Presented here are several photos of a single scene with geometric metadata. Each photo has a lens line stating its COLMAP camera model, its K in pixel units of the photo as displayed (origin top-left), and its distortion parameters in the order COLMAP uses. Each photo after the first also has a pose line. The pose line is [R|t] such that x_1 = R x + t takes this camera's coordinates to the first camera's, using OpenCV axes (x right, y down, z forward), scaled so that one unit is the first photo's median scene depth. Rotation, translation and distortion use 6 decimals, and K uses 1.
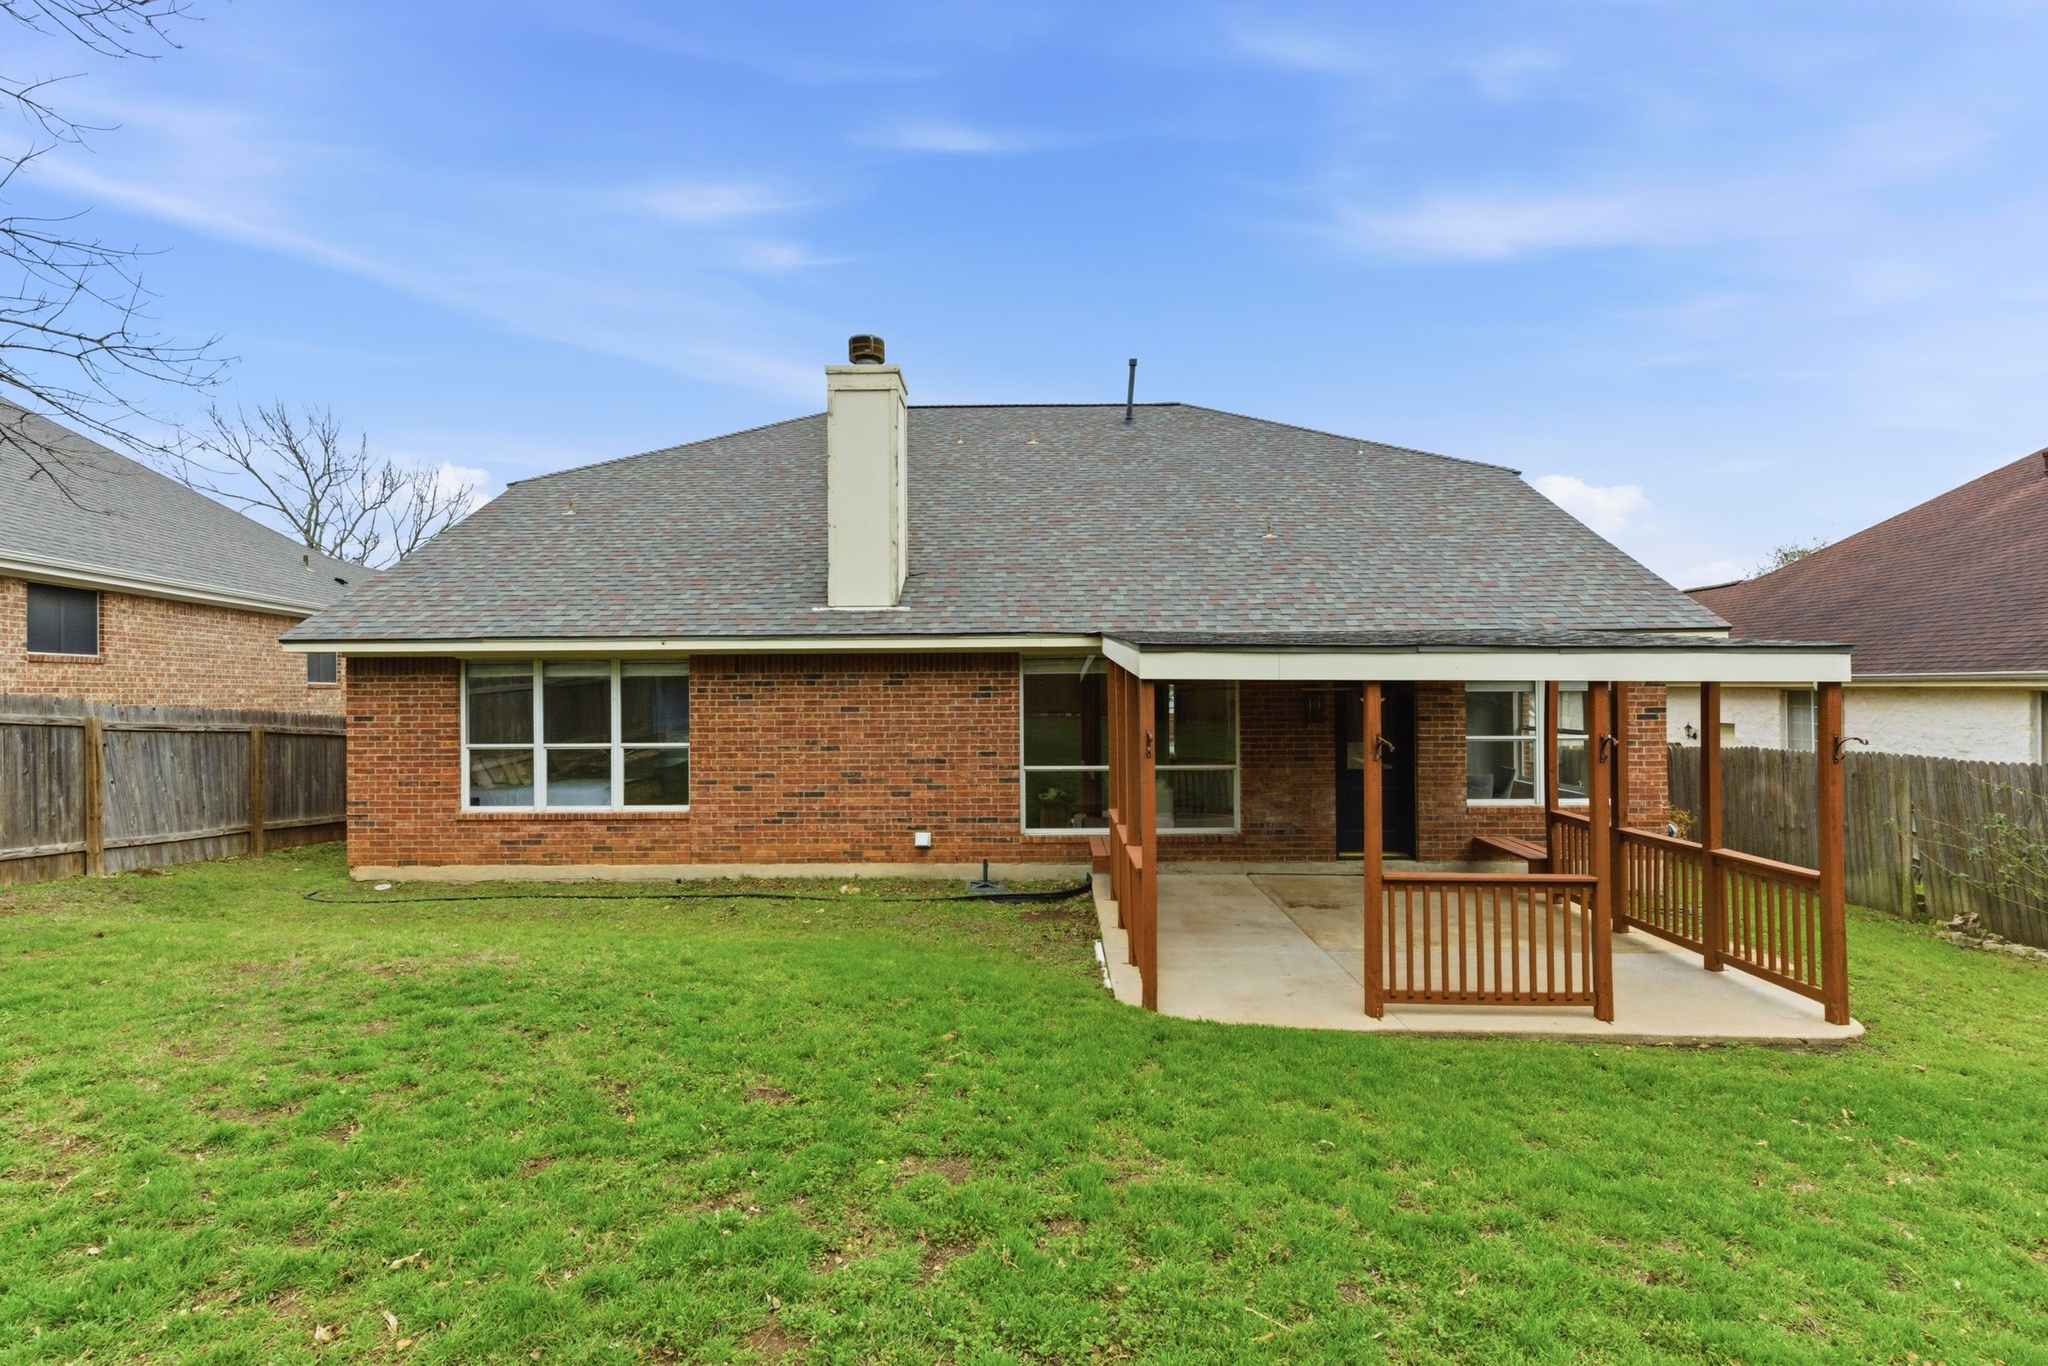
lens RADIAL K [[993.1, 0, 1025.1], [0, 993.1, 683.5], [0, 0, 1]] dist [0.027432, 0.000701]
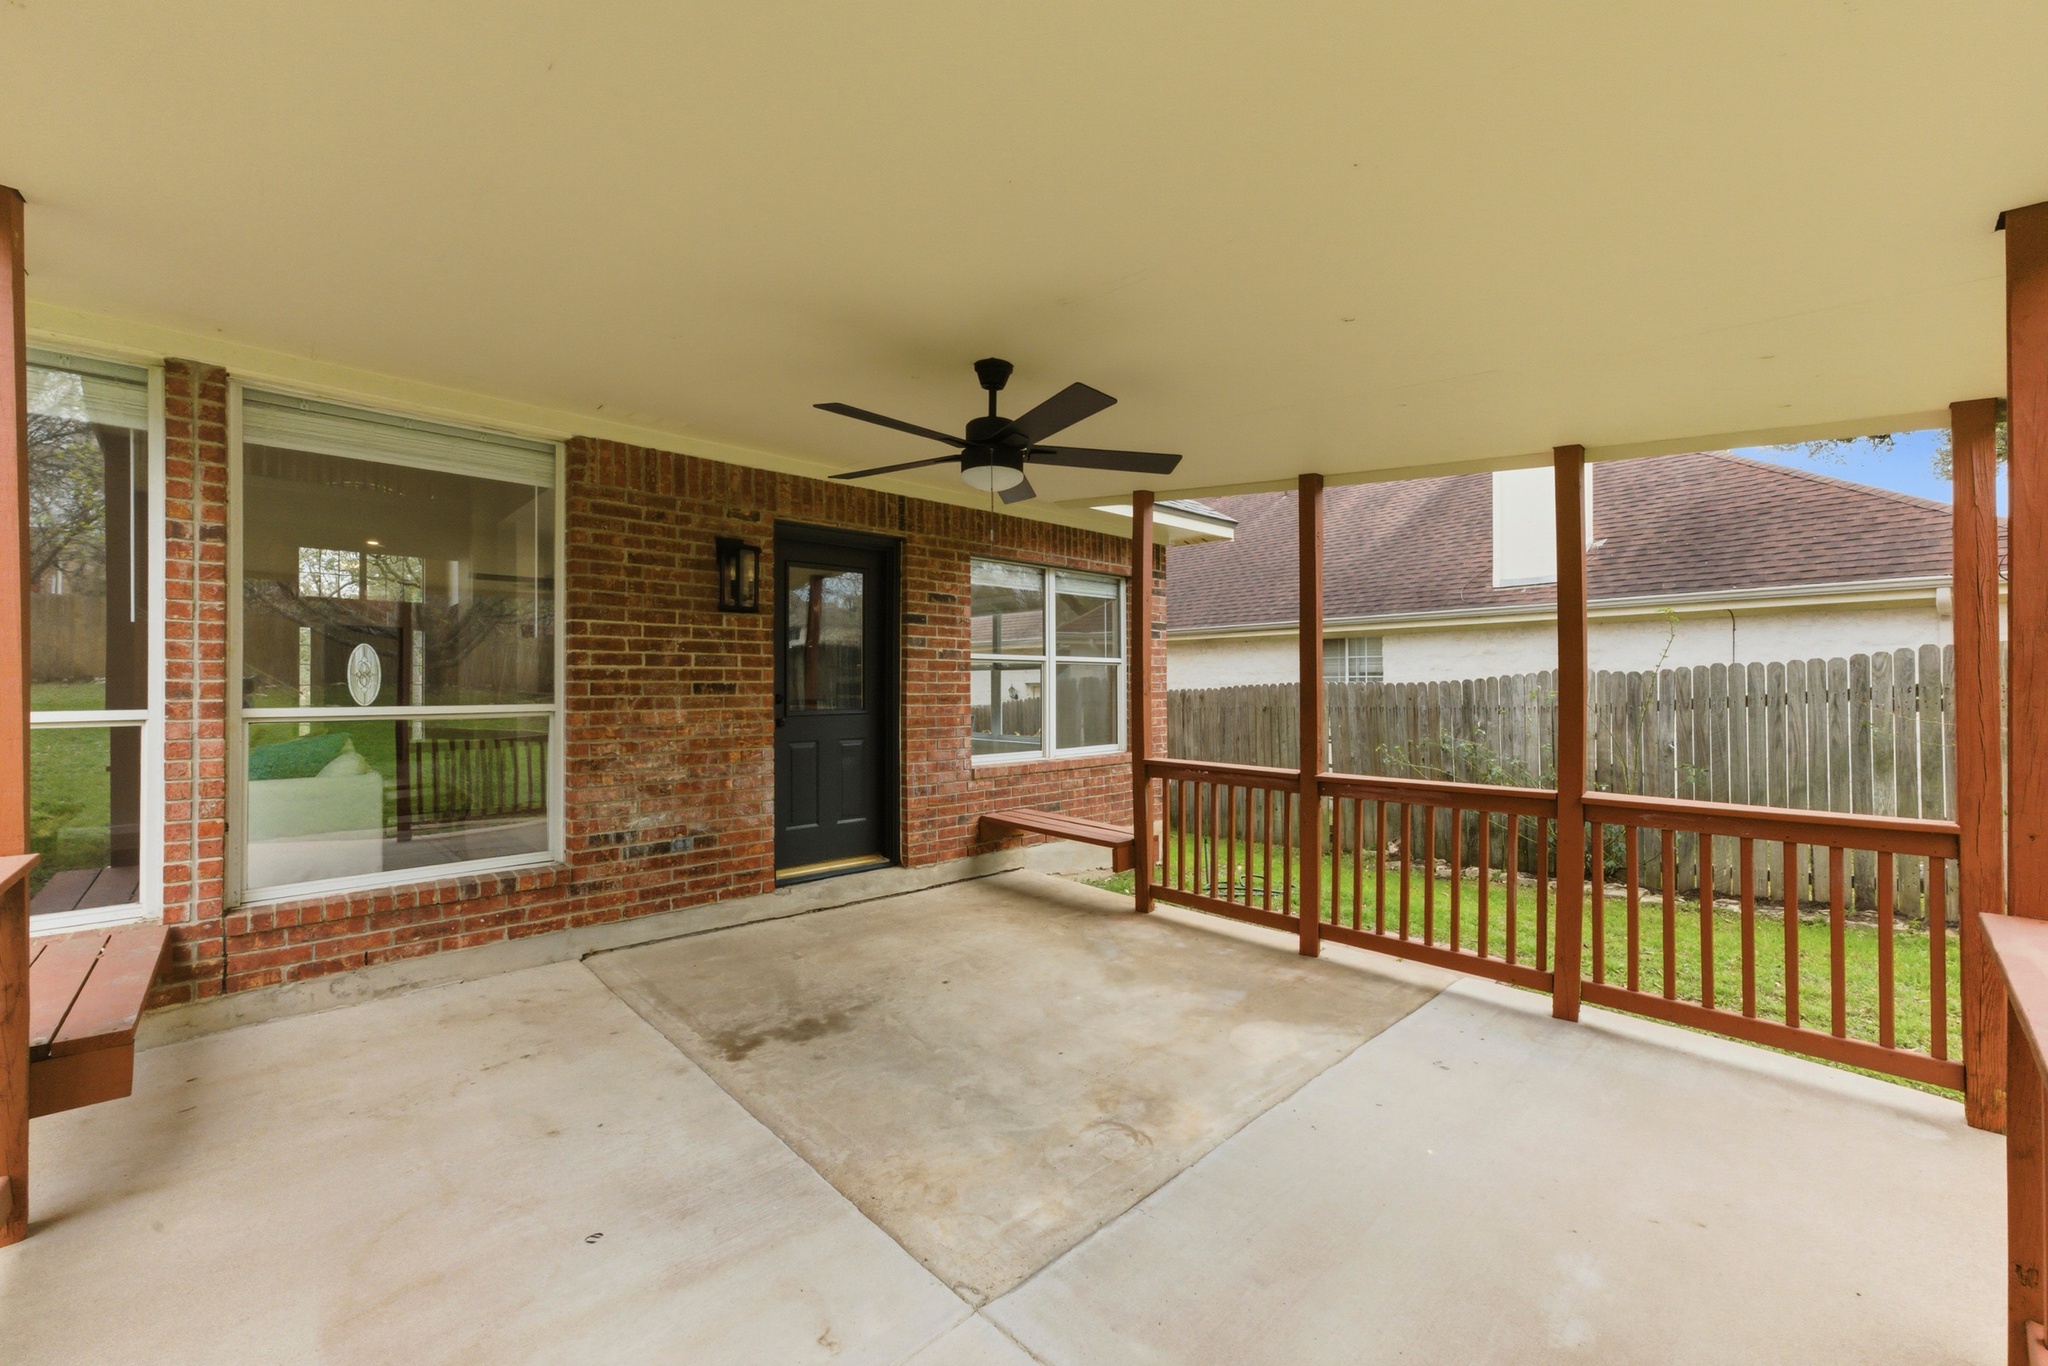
lens RADIAL K [[819.5, 0, 1021.0], [0, 819.5, 686.5], [0, 0, 1]] dist [-0.003064, -0.000116]
pose [[0.719248, 0.007518, 0.694713, 0.113491], [-0.005128, 0.999972, -0.005513, 0.076218], [-0.694735, 0.000403, 0.719266, 0.614575]]
